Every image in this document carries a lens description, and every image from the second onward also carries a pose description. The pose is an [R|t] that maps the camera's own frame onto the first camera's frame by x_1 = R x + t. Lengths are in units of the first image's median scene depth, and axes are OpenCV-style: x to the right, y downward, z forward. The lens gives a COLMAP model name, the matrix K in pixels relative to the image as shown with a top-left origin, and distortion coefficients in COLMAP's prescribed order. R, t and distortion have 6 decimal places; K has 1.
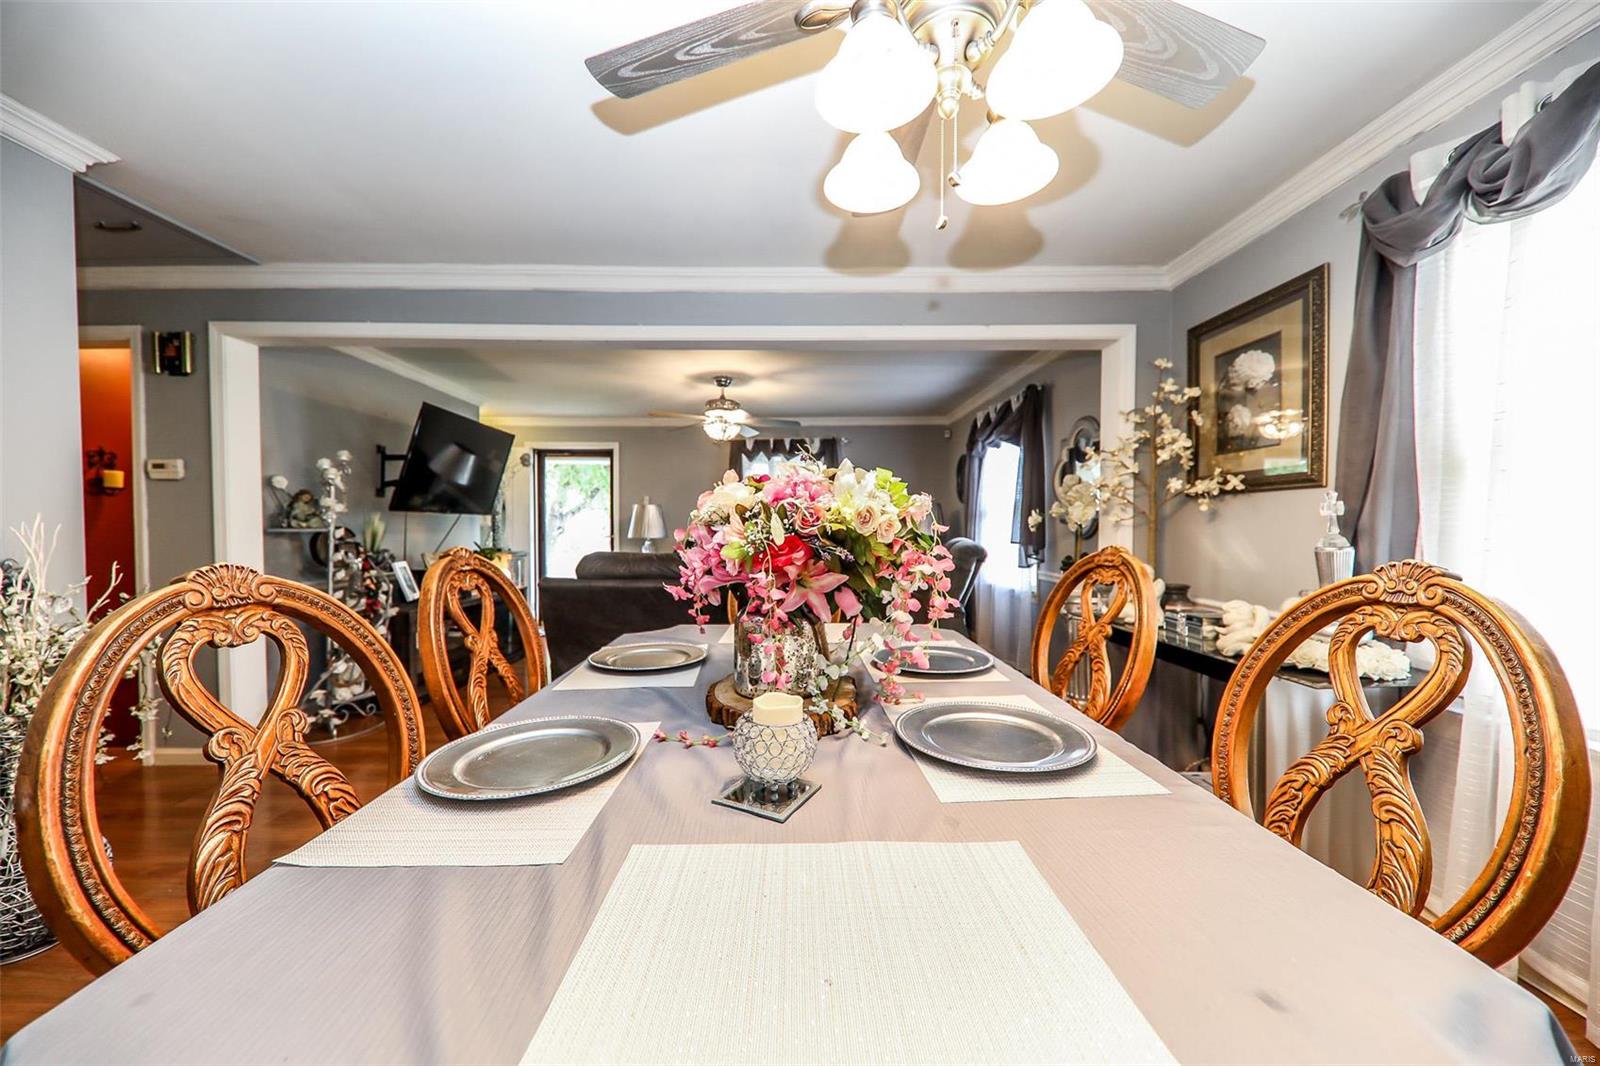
lens RADIAL K [[565.1, 0, 798.1], [0, 565.1, 537.6], [0, 0, 1]] dist [-0.004929, -0.001524]
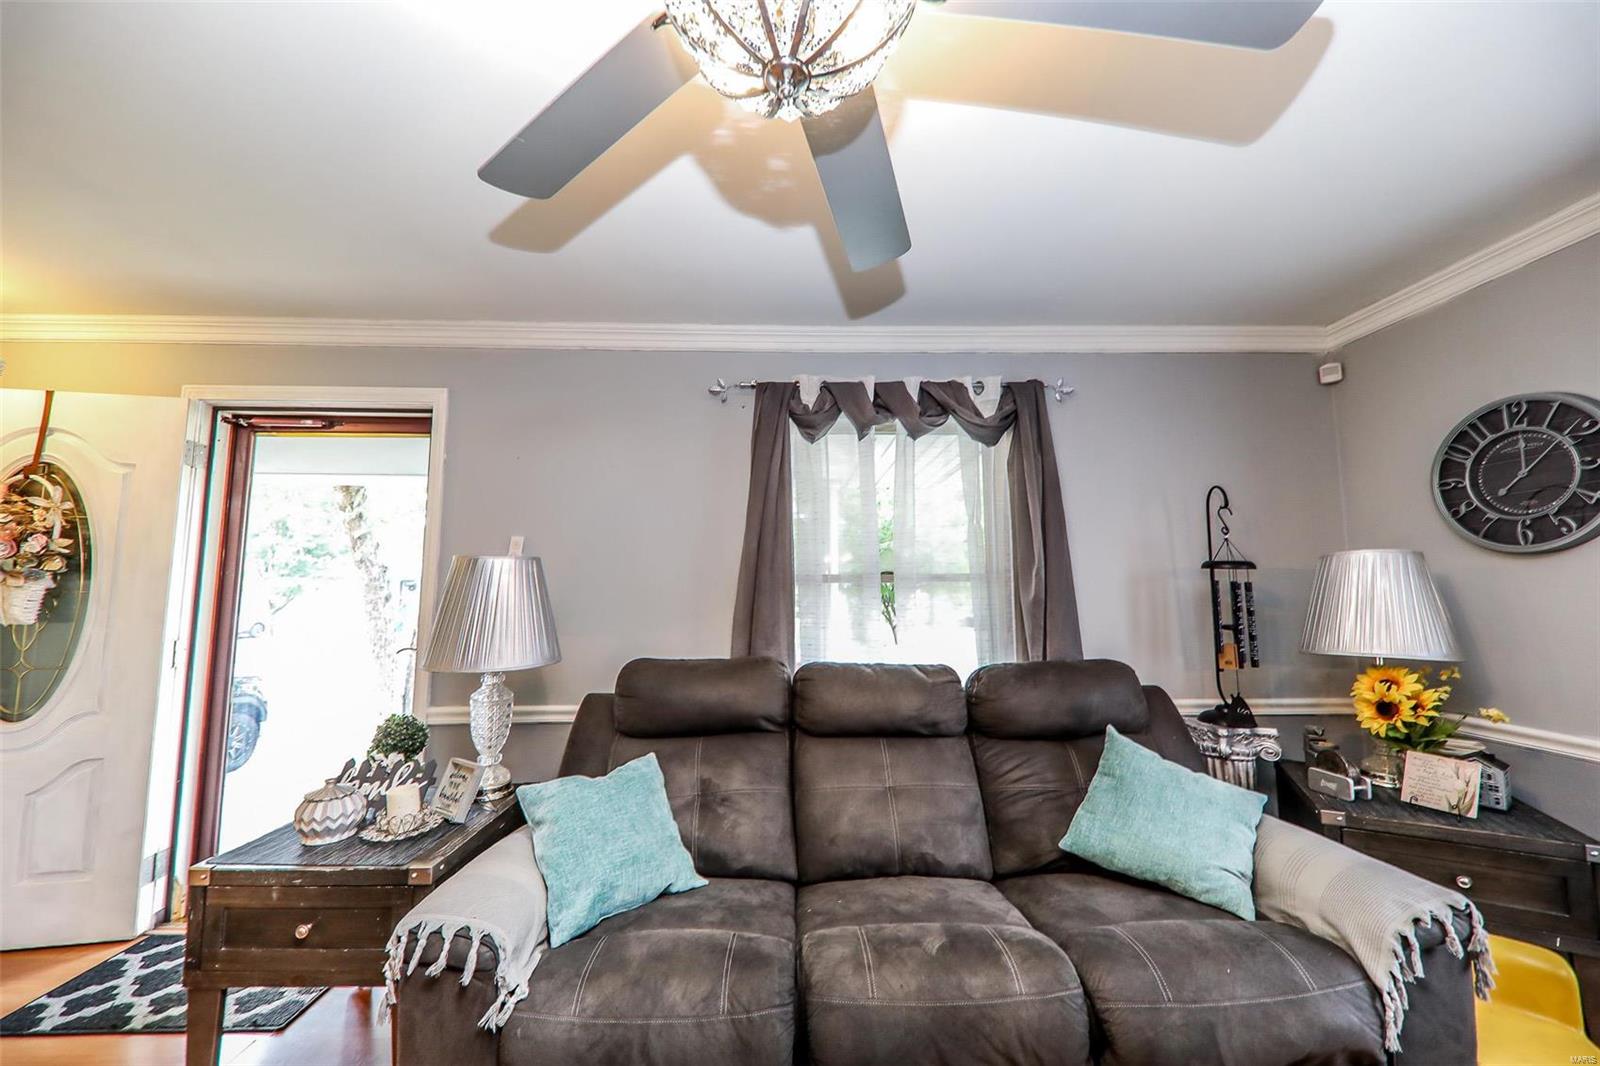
lens RADIAL K [[565.1, 0, 802.1], [0, 565.1, 536.4], [0, 0, 1]] dist [-0.004929, -0.001524]
pose [[0.999072, 0.004281, 0.042855, -0.231913], [0.000762, 0.993135, -0.116969, -0.068563], [-0.043061, 0.116893, 0.992211, 1.439146]]
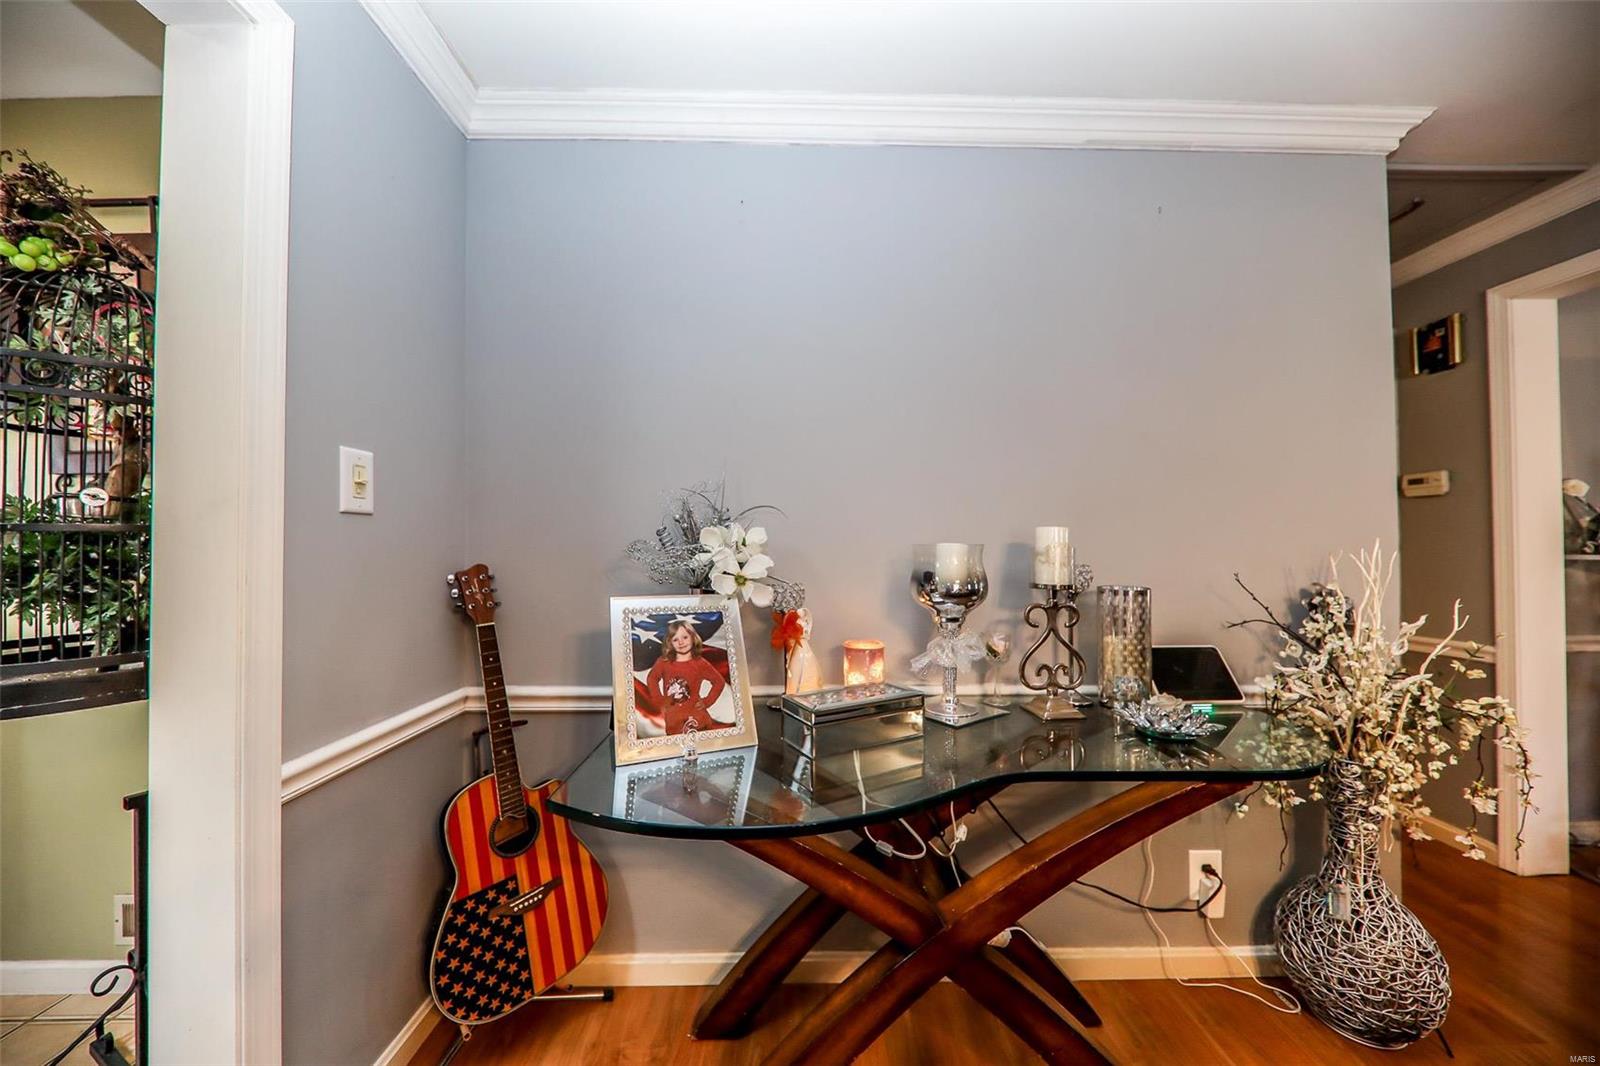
lens RADIAL K [[565.1, 0, 800.5], [0, 565.1, 535.5], [0, 0, 1]] dist [-0.004929, -0.001524]
pose [[-0.002141, -0.017569, -0.999843, -0.285899], [-0.021874, 0.999607, -0.017518, -0.008361], [0.999758, 0.021833, -0.002525, 0.052416]]
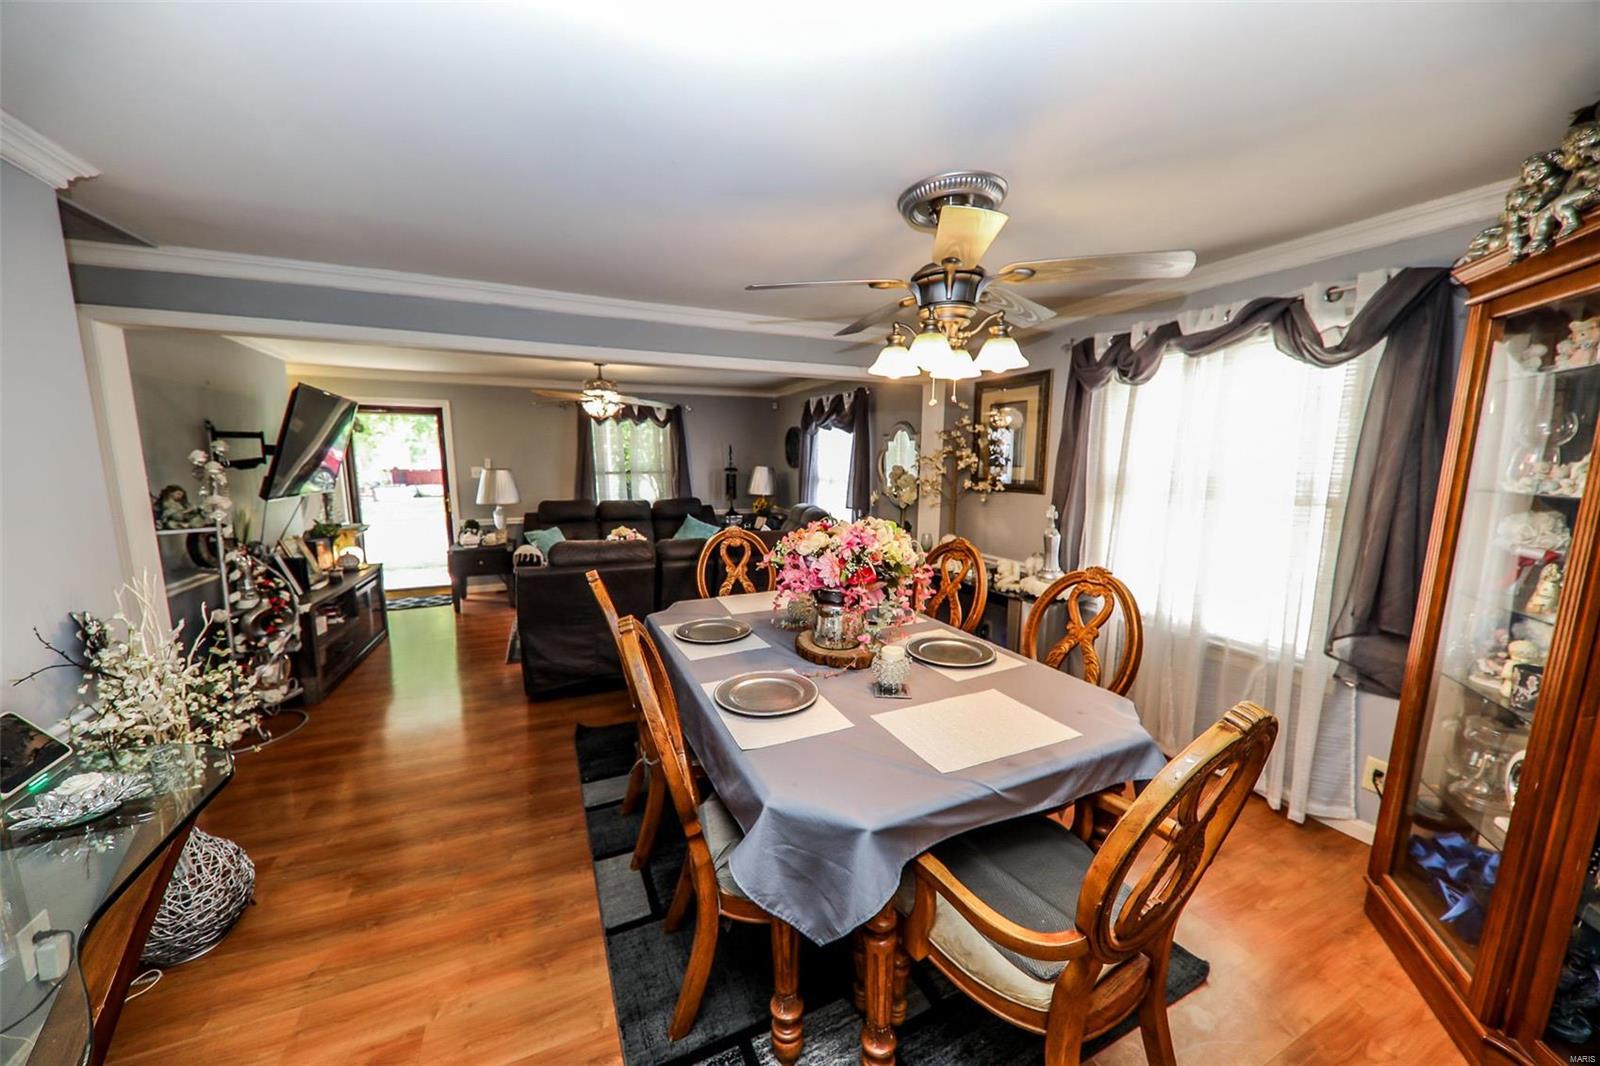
lens RADIAL K [[565.1, 0, 794.6], [0, 565.1, 540.4], [0, 0, 1]] dist [-0.004929, -0.001524]
pose [[0.915079, -0.055768, 0.399400, -0.405009], [0.001889, 0.990974, 0.134041, -0.141017], [-0.403270, -0.121904, 0.906925, -0.262120]]
